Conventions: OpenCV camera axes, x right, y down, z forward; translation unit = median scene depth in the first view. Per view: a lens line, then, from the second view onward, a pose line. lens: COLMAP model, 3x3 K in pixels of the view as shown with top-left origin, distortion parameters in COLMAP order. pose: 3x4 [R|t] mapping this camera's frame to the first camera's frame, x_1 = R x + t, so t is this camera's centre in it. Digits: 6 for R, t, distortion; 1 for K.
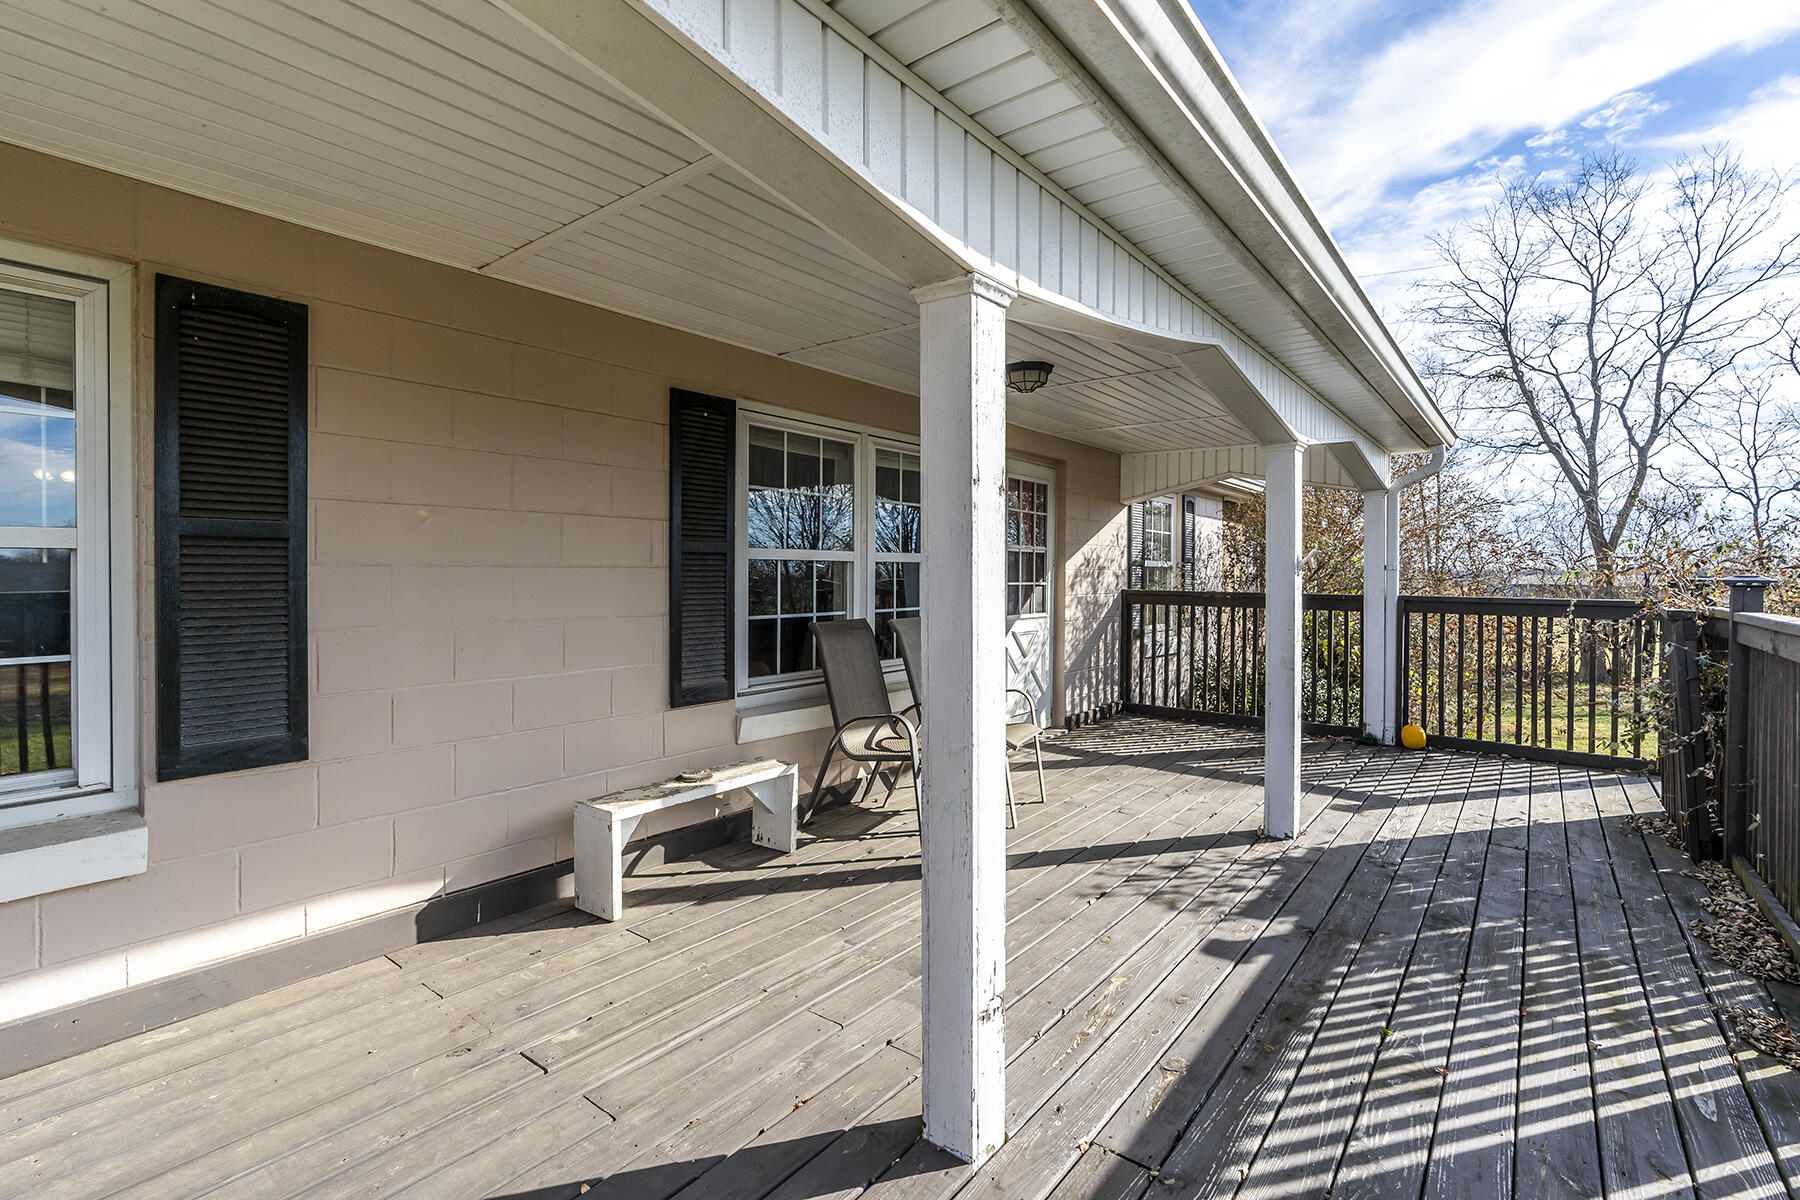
lens RADIAL K [[823.4, 0, 898.1], [0, 823.4, 589.0], [0, 0, 1]] dist [0.001254, 0.000063]
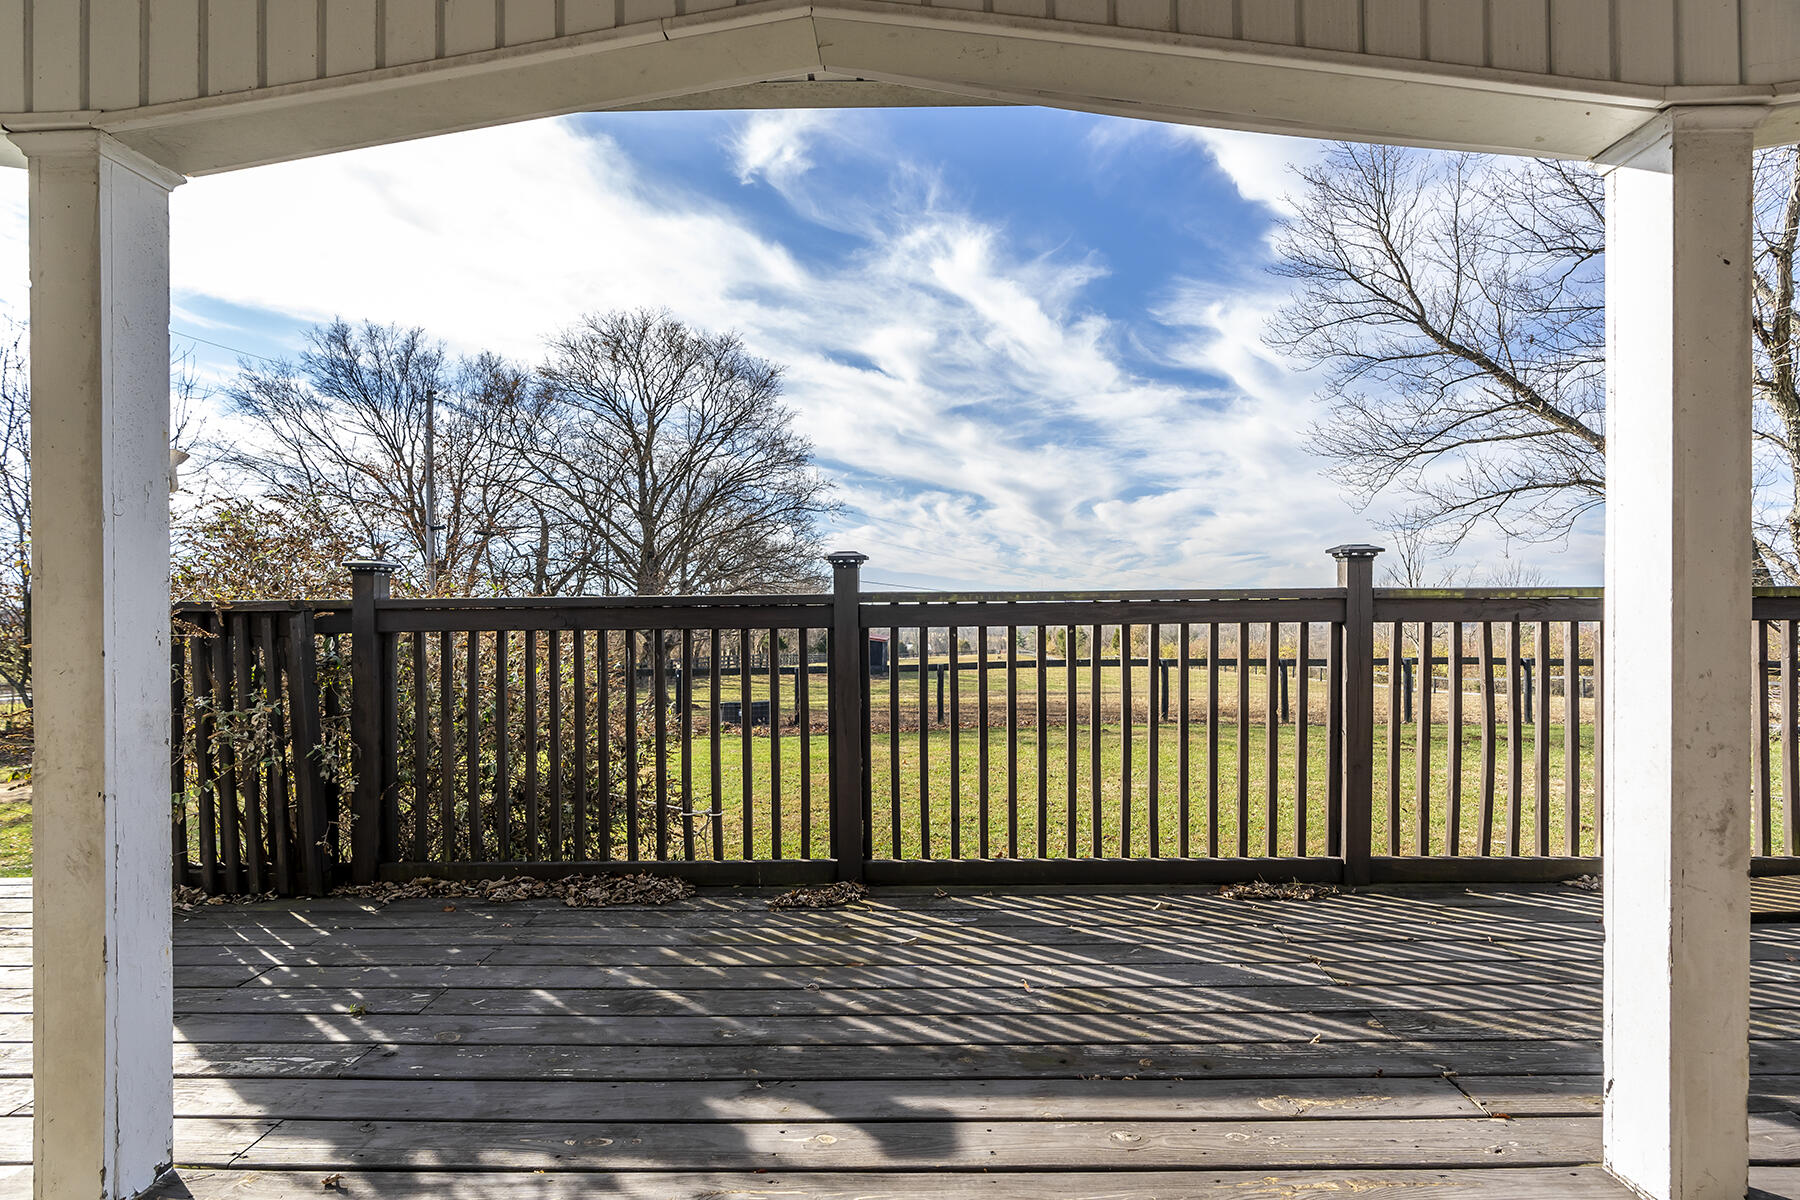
lens RADIAL K [[823.4, 0, 901.3], [0, 823.4, 604.5], [0, 0, 1]] dist [0.001254, 0.000063]
pose [[-0.590385, 0.005374, 0.807104, -0.083982], [0.019926, 0.999770, 0.007919, 0.057938], [-0.806876, 0.020758, -0.590356, 1.537583]]
